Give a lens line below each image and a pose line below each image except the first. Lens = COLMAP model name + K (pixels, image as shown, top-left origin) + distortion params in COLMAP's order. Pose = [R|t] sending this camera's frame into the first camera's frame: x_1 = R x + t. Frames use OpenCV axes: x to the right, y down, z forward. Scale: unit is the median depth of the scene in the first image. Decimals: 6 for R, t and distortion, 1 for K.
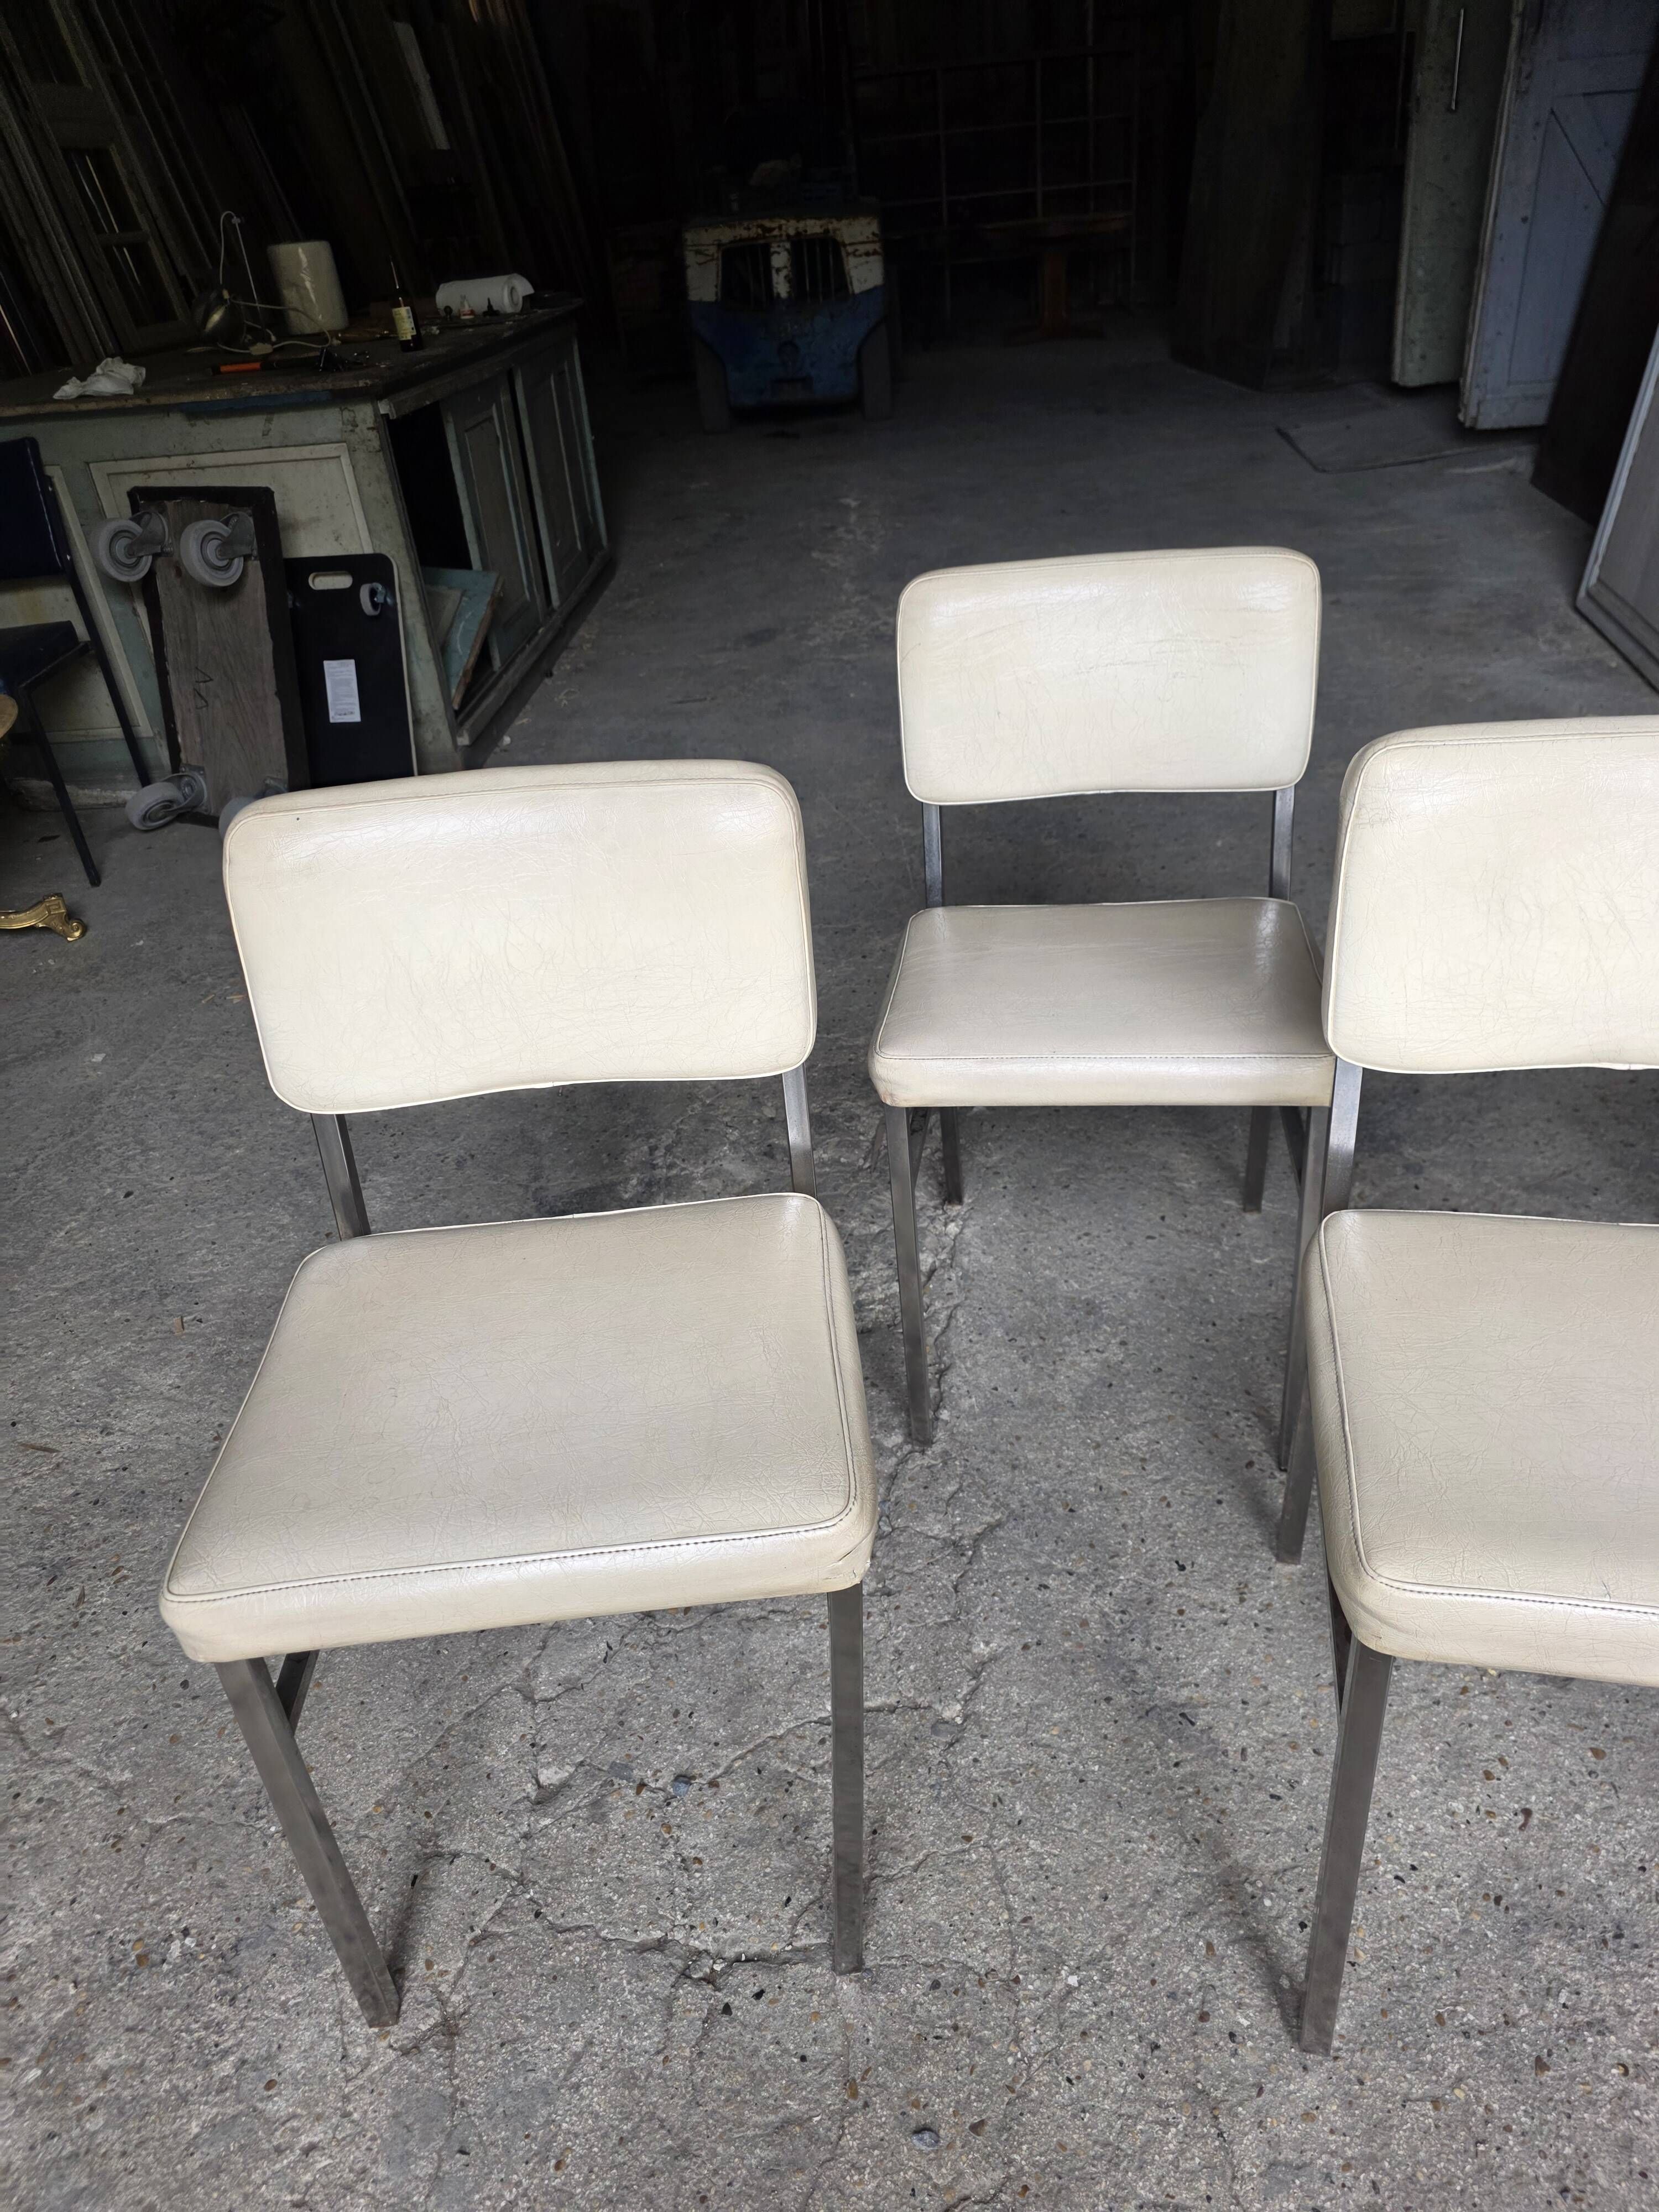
lens RADIAL K [[1516.9, 0, 839.1], [0, 1516.9, 1118.6], [0, 0, 1]] dist [0.039634, -0.030939]
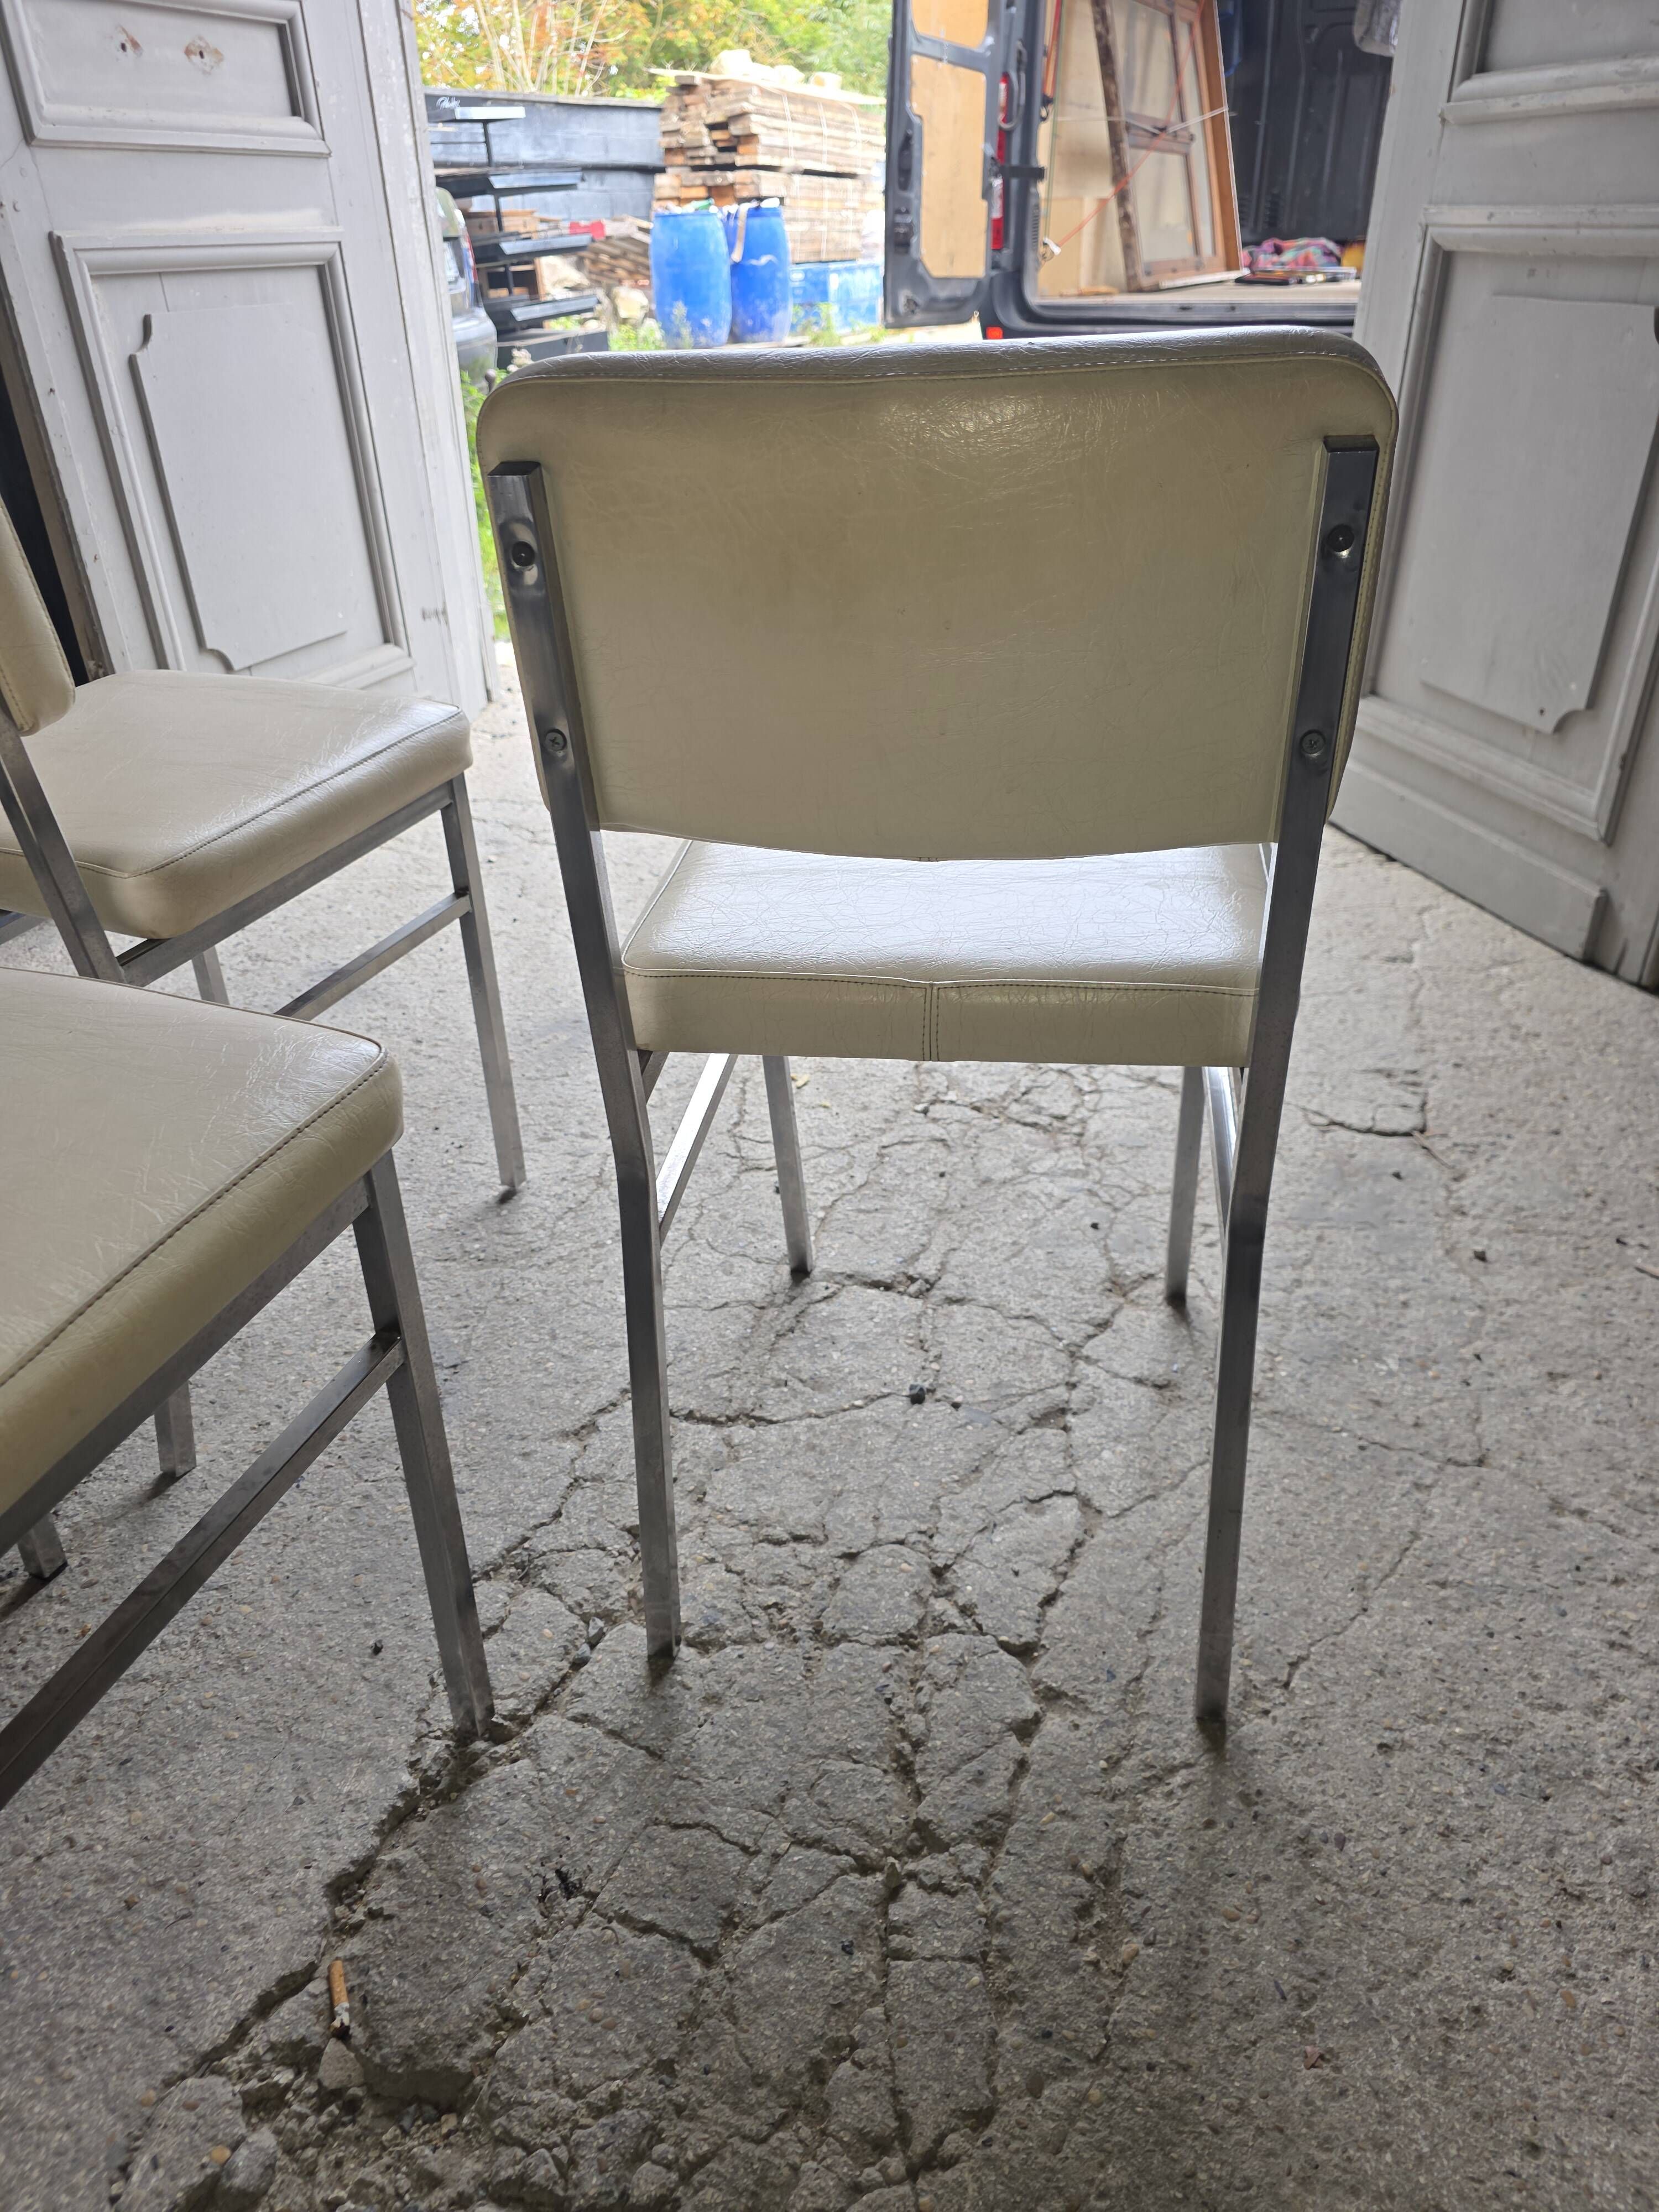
lens RADIAL K [[1491.1, 0, 822.0], [0, 1491.1, 1107.2], [0, 0, 1]] dist [0.044899, -0.038103]
pose [[-0.967423, -0.025543, 0.251873, -0.275531], [0.208002, 0.486953, 0.848299, -0.480709], [-0.144319, 0.873054, -0.465777, 1.260472]]
